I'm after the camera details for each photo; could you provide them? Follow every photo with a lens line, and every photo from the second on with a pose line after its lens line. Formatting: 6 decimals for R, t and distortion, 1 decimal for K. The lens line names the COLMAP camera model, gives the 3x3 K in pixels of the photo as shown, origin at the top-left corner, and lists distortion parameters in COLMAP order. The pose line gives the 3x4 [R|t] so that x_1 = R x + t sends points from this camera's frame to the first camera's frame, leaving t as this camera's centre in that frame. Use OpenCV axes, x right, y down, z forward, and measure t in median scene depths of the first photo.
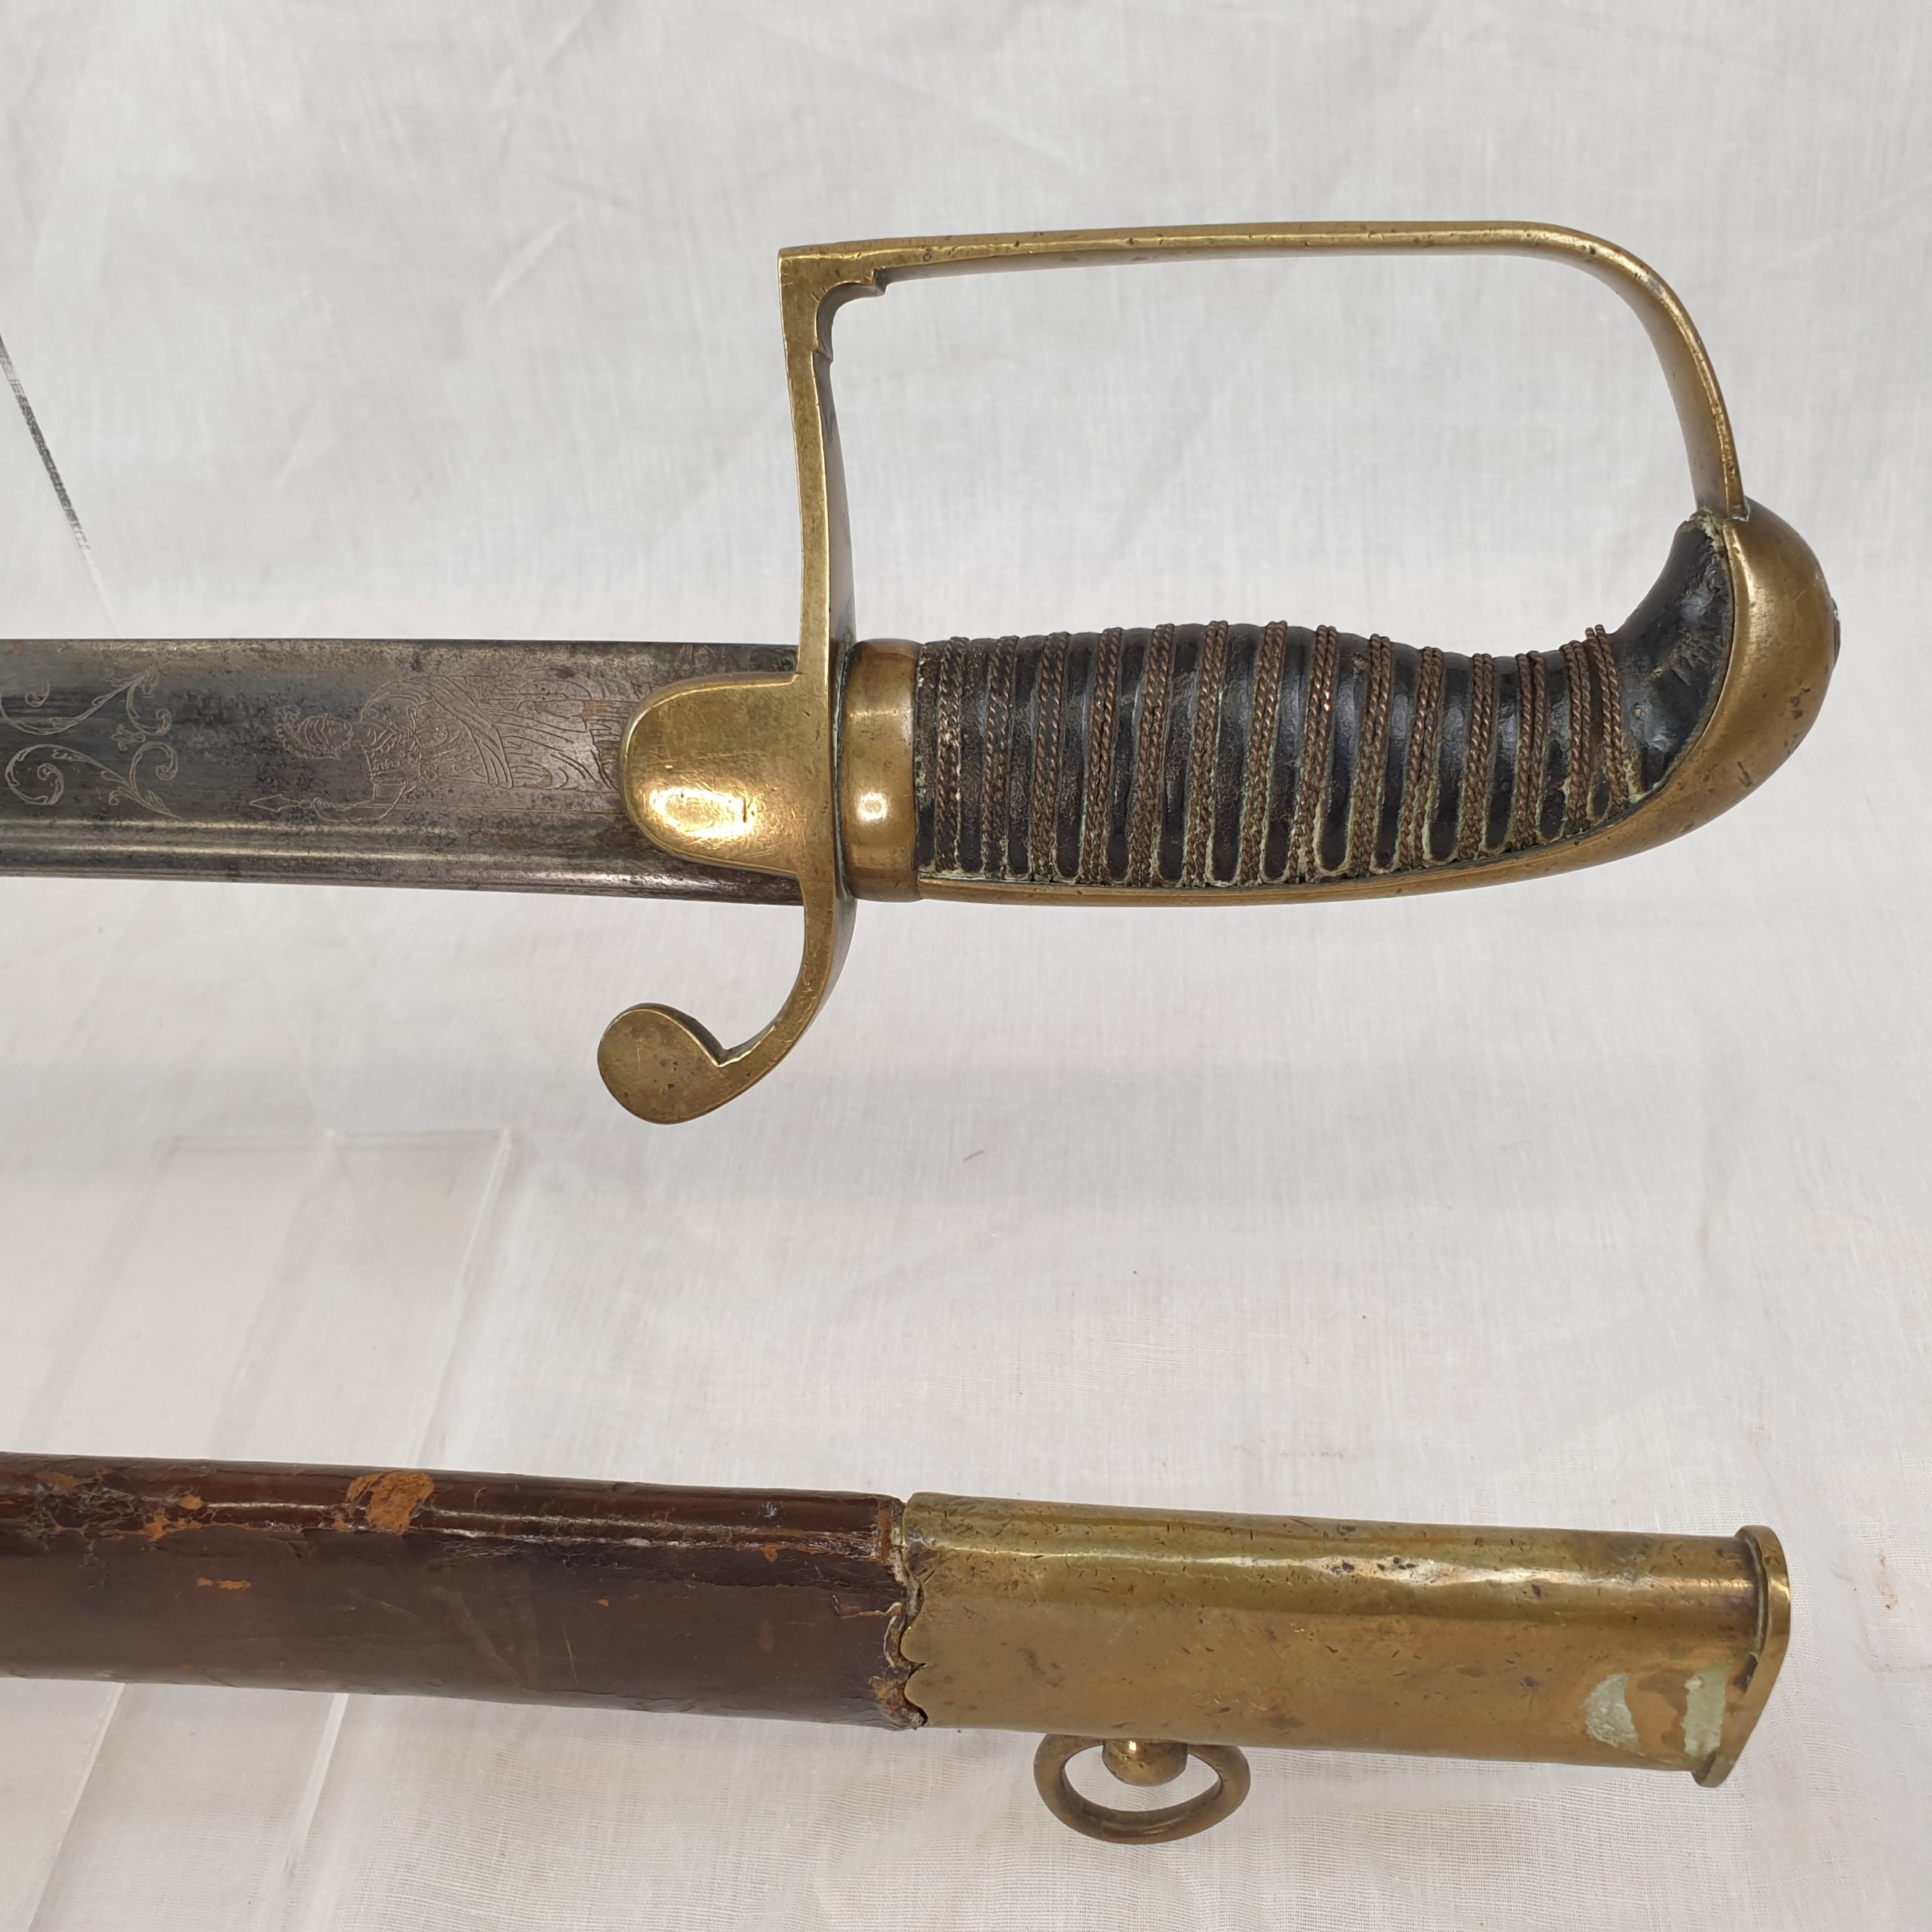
lens RADIAL K [[2060.5, 0, 993.8], [0, 2060.5, 959.3], [0, 0, 1]] dist [-0.005908, 0.000000]
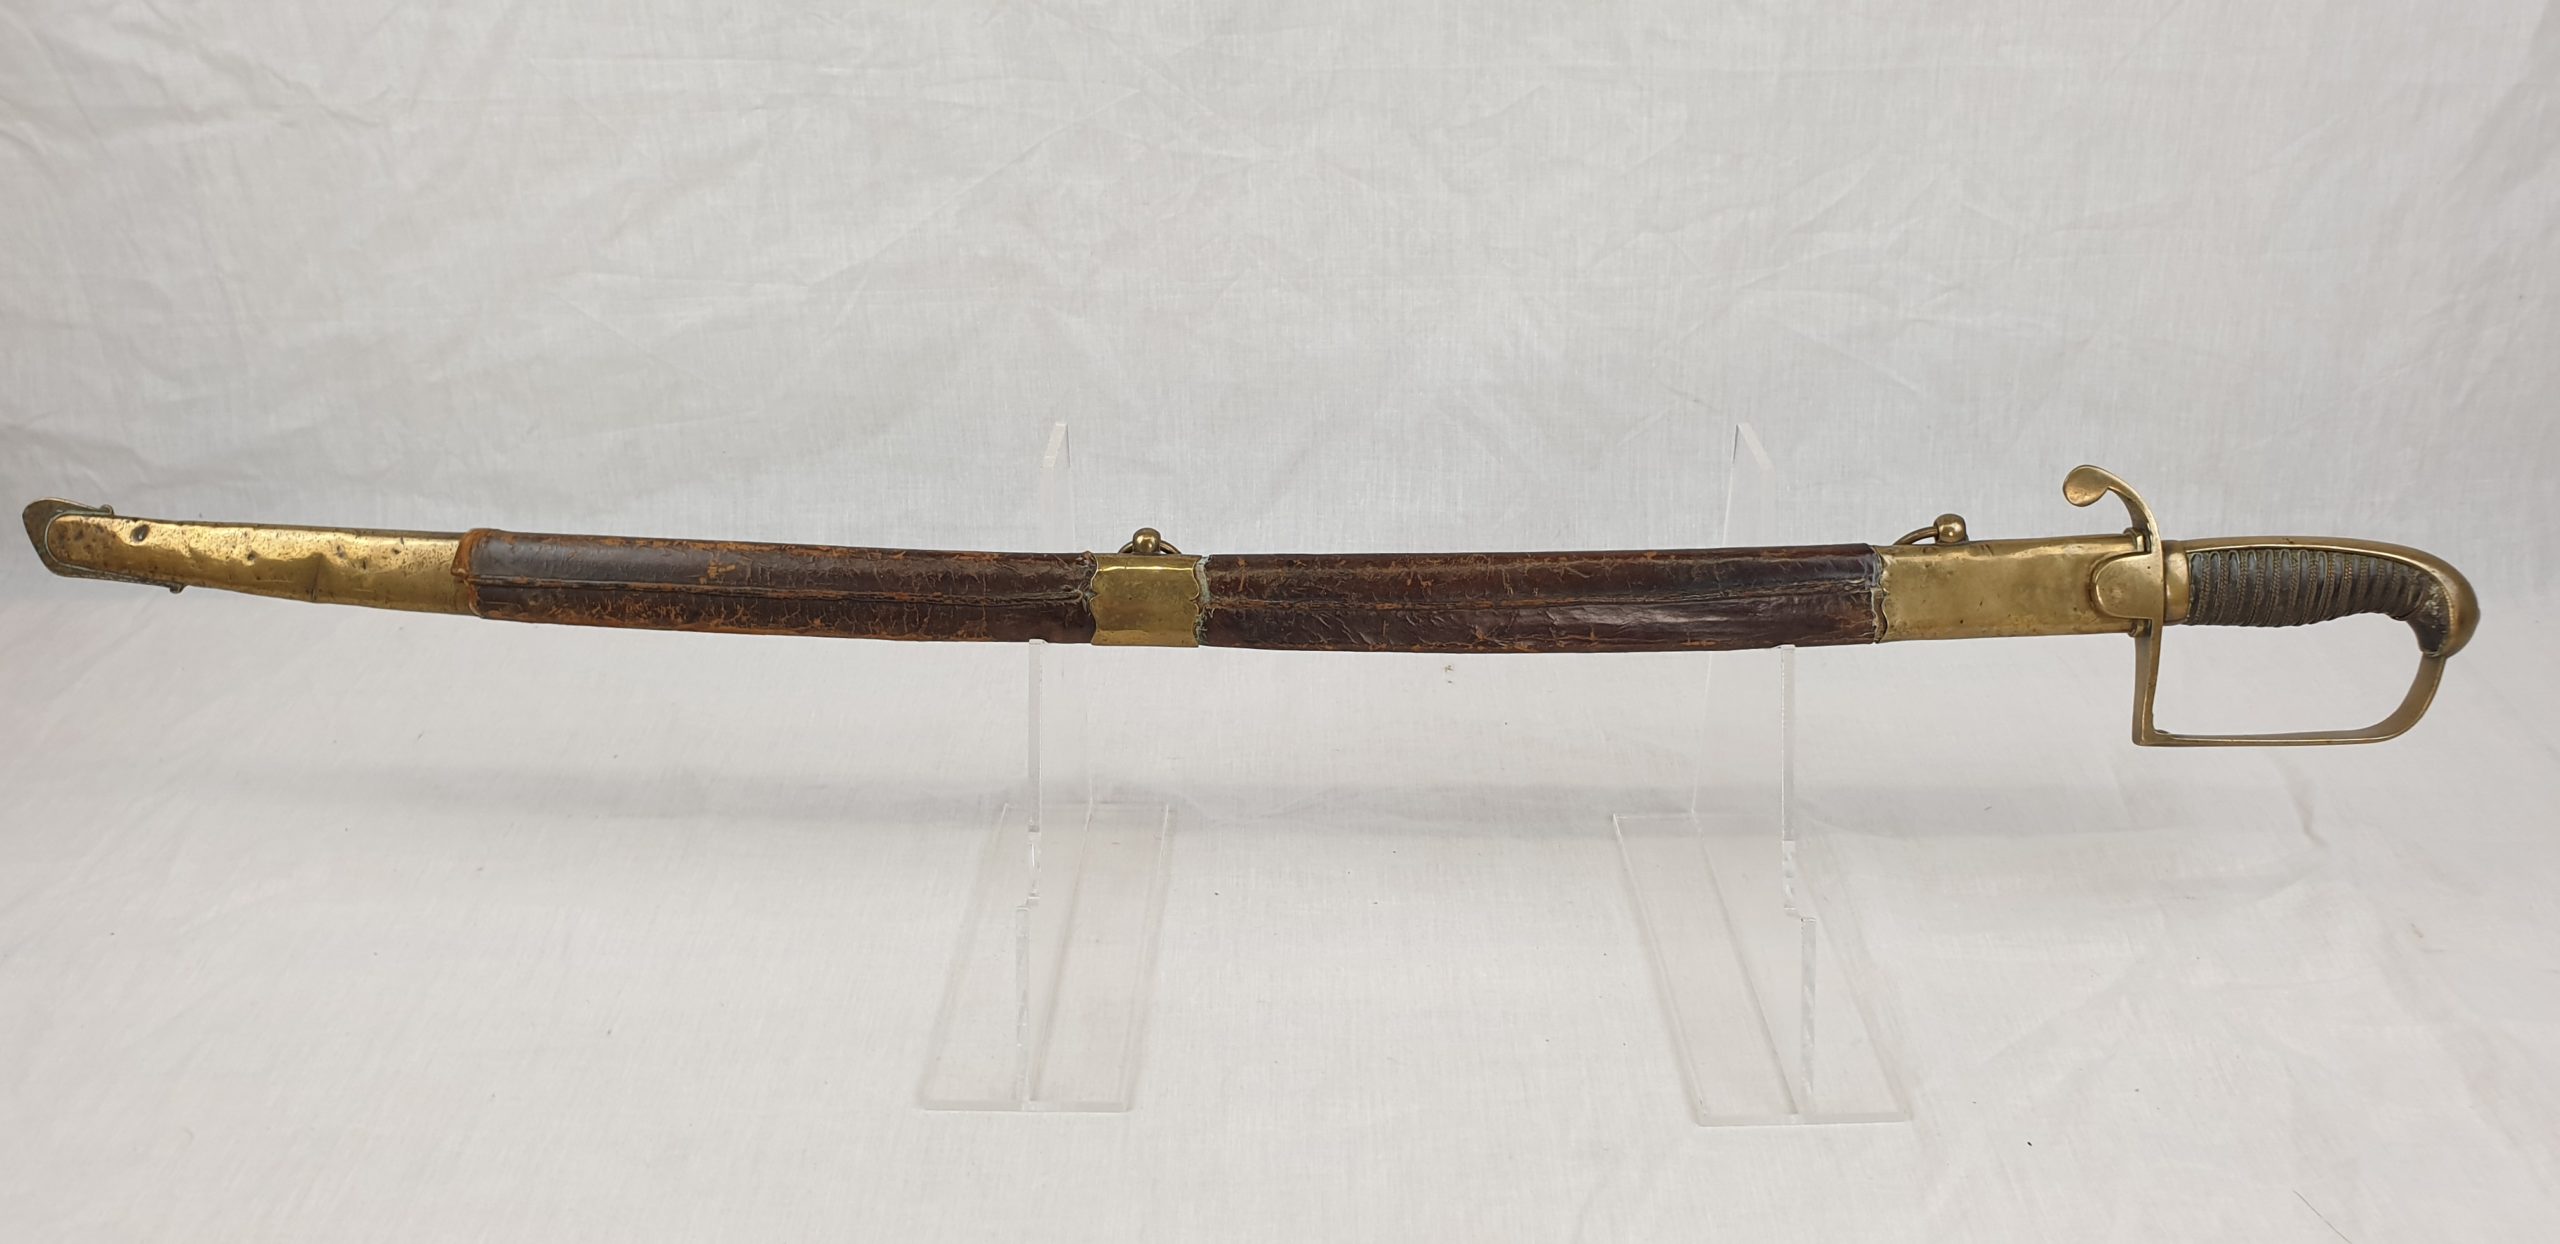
lens RADIAL K [[2023.9, 0, 1280.0], [0, 2023.9, 636.6], [0, 0, 1]] dist [0.038974, -0.028103]
pose [[0.996079, 0.027265, 0.084165, -0.782988], [-0.009502, 0.978796, -0.204615, 0.299409], [-0.087959, 0.203013, 0.975217, -0.945454]]
